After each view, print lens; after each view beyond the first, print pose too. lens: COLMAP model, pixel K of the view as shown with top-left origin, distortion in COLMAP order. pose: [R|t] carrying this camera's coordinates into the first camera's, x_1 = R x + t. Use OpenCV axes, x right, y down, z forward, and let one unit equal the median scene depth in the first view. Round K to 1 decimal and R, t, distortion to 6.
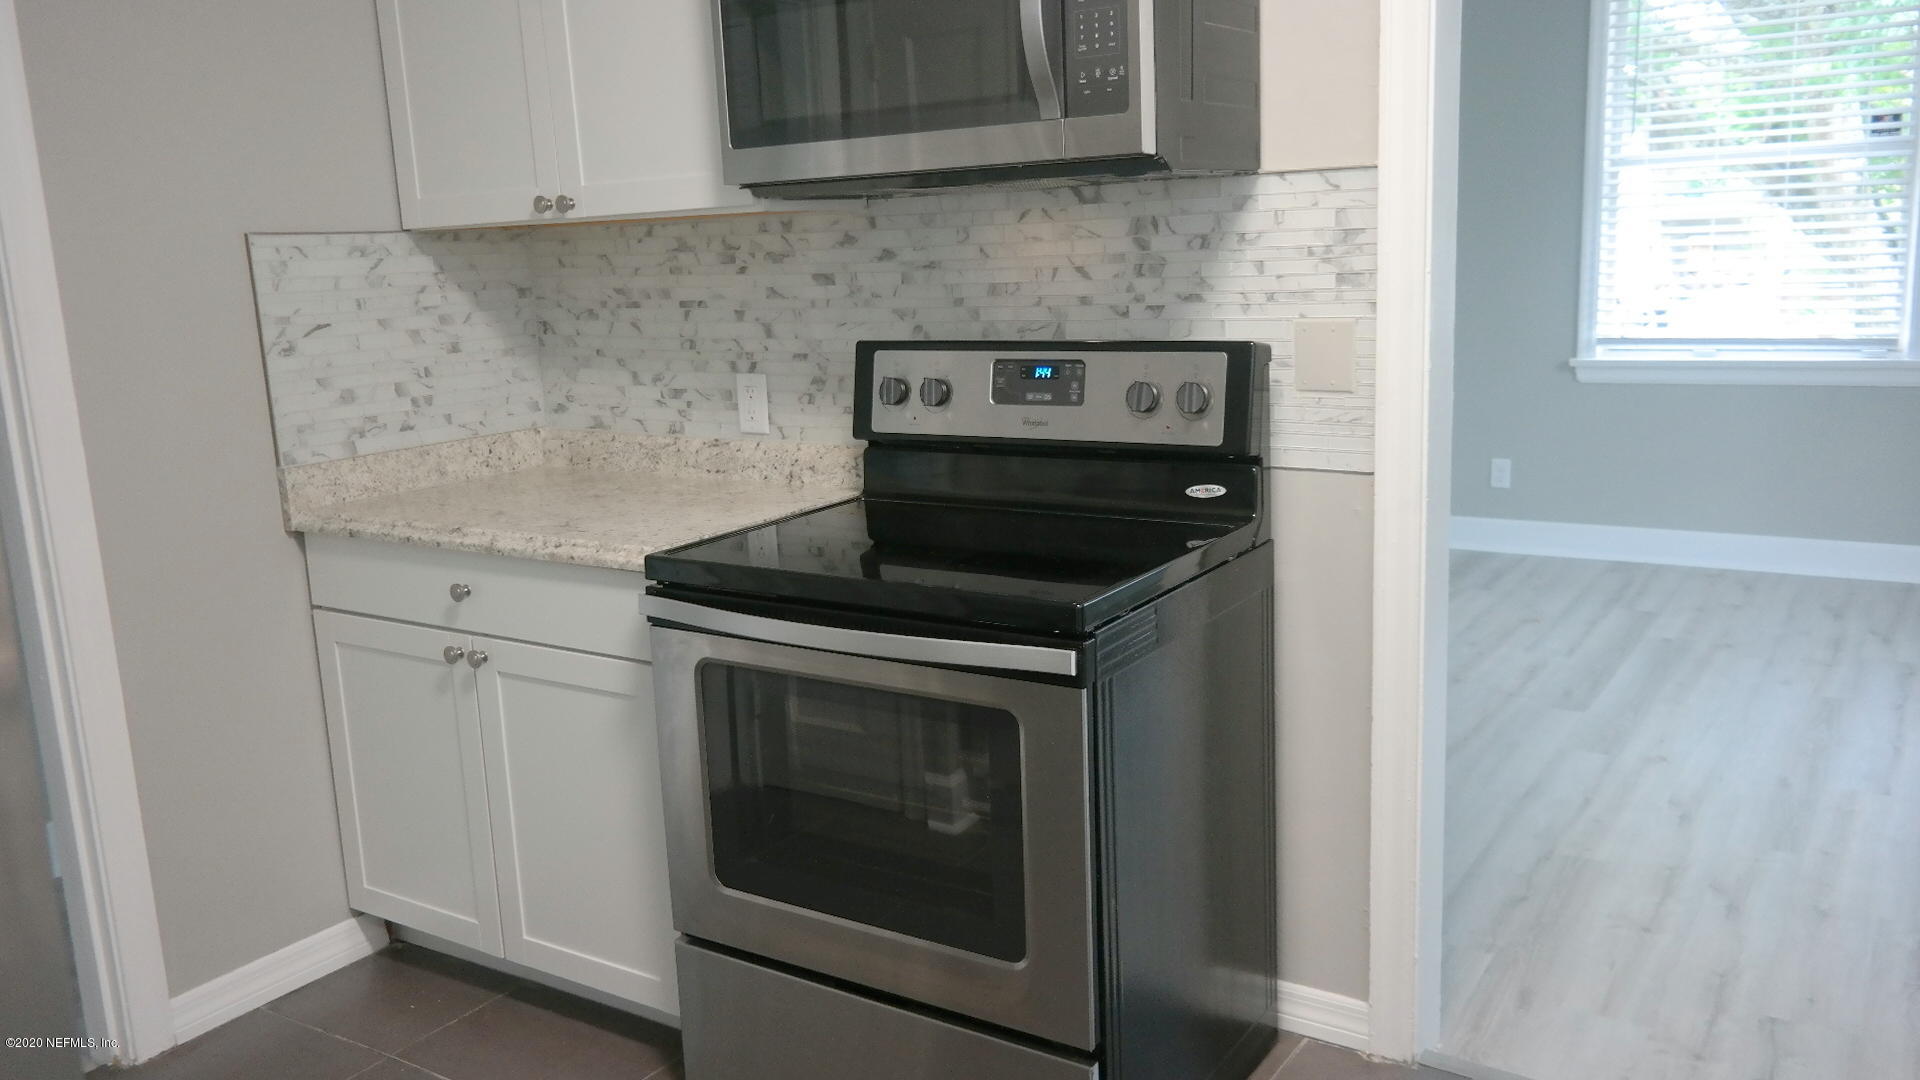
lens RADIAL K [[1543.5, 0, 959.6], [0, 1543.5, 540.2], [0, 0, 1]] dist [-0.001467, -0.000299]
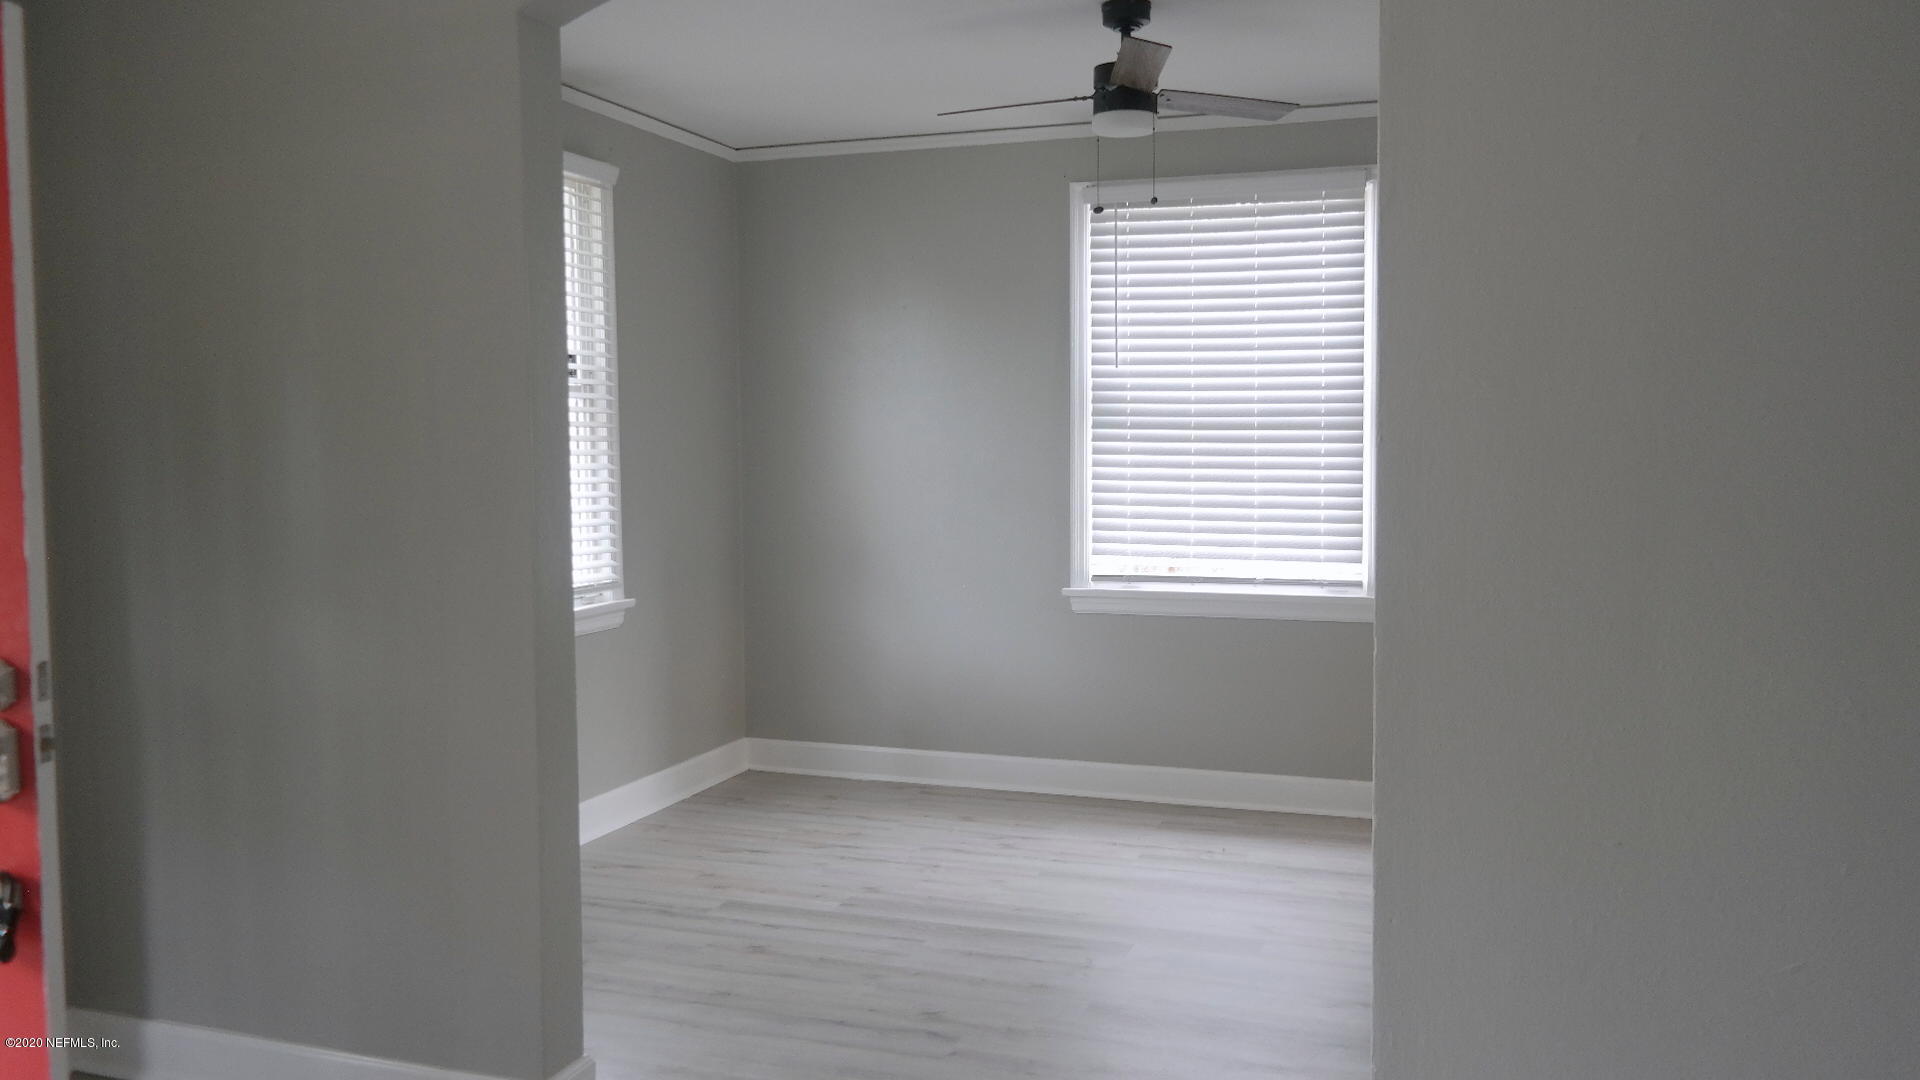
lens RADIAL K [[1543.5, 0, 959.7], [0, 1543.5, 541.5], [0, 0, 1]] dist [-0.001467, -0.000299]
pose [[-0.244121, -0.020961, 0.969518, -0.488877], [0.201585, 0.976830, 0.071878, -0.221390], [-0.948561, 0.212987, -0.234240, 1.247156]]
